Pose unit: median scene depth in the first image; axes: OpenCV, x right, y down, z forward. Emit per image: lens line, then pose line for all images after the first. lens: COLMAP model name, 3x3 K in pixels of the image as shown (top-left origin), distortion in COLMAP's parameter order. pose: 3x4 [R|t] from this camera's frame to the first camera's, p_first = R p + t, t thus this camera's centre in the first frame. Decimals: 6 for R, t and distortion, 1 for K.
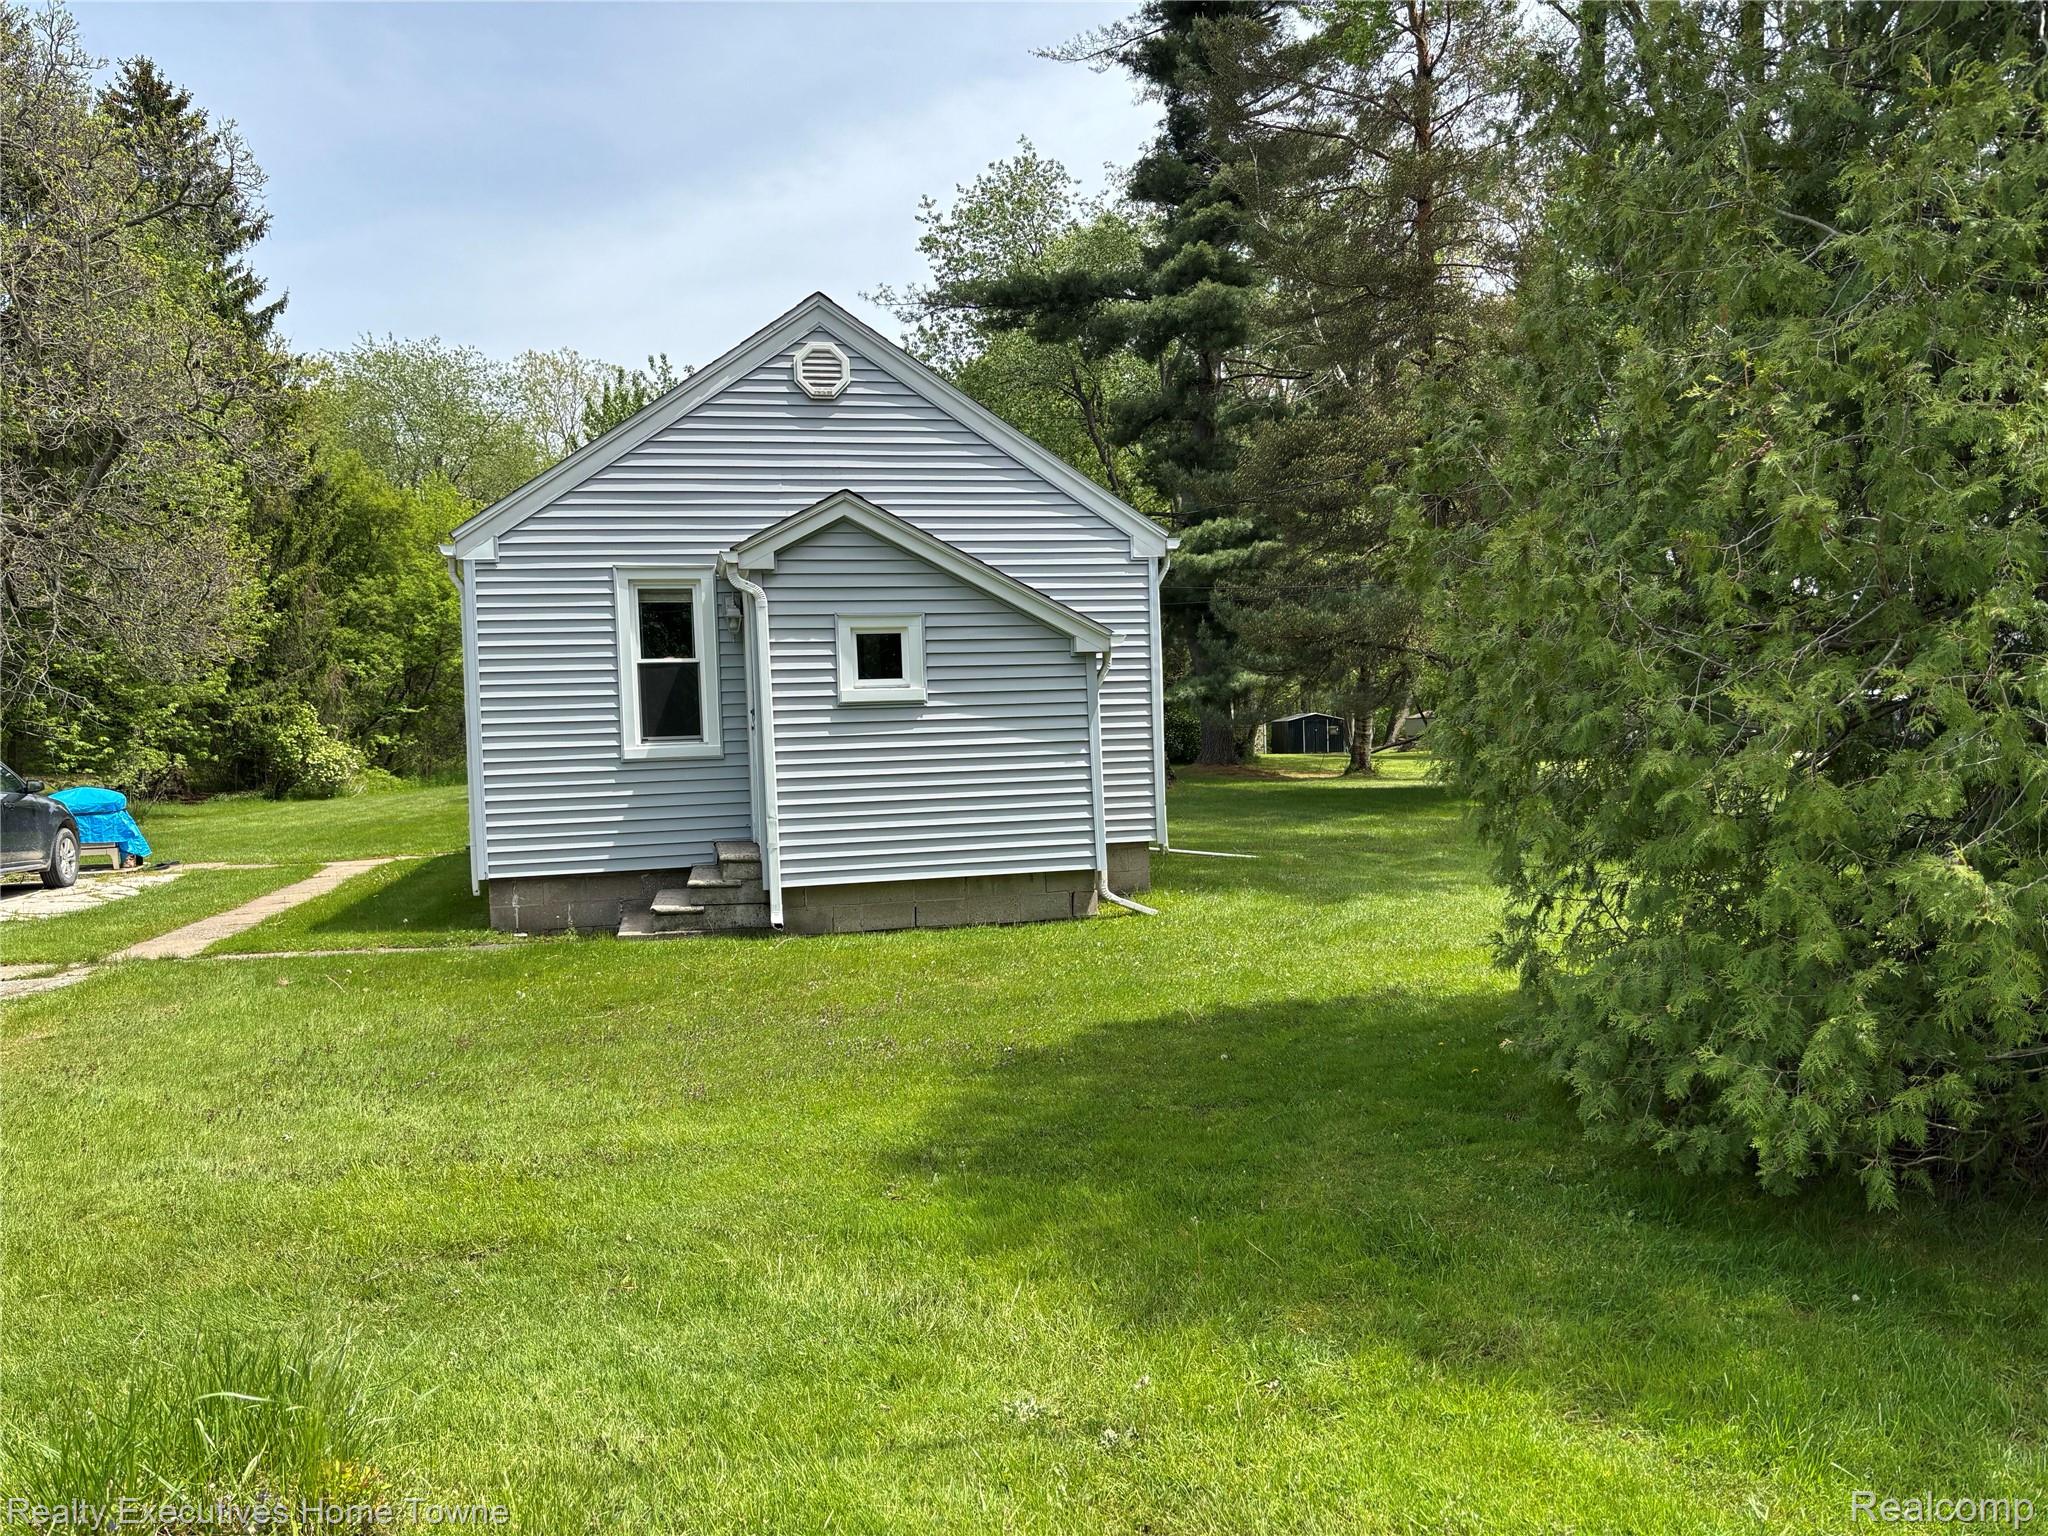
lens RADIAL K [[1545.4, 0, 1024.0], [0, 1545.4, 768.0], [0, 0, 1]] dist [-0.003316, -0.008780]
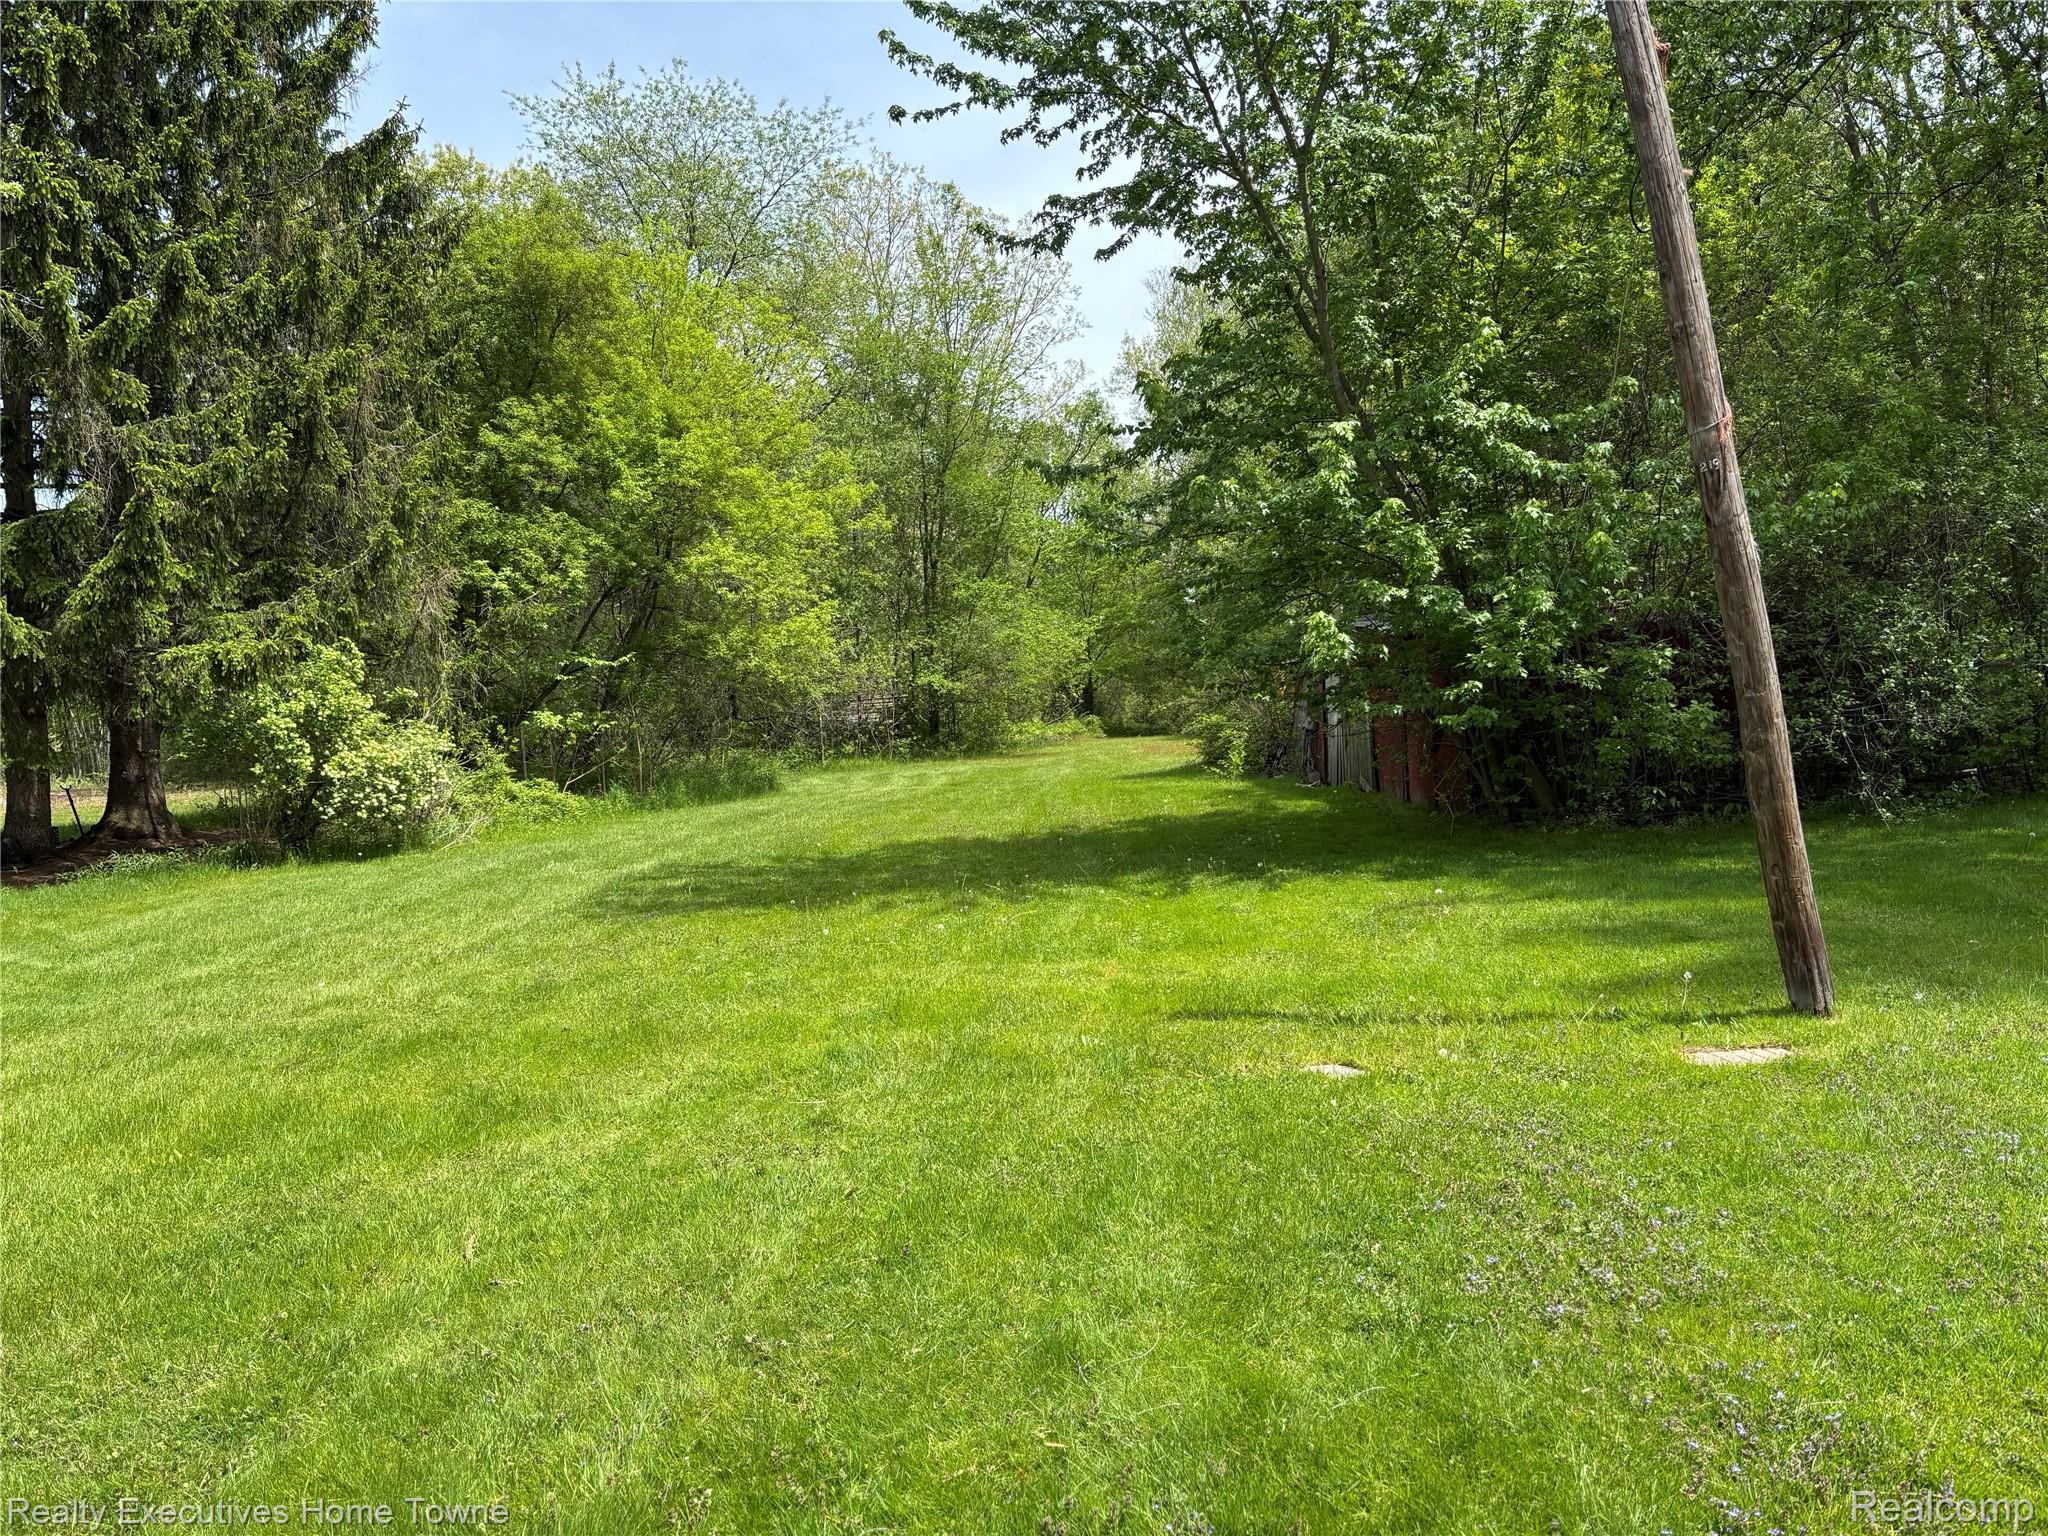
lens RADIAL K [[1545.4, 0, 1024.0], [0, 1545.4, 768.0], [0, 0, 1]] dist [-0.003316, -0.008780]
pose [[0.980578, -0.008537, -0.195942, -0.164762], [0.011580, 0.999829, 0.014392, -0.008302], [0.195786, -0.016382, 0.980510, 0.537488]]
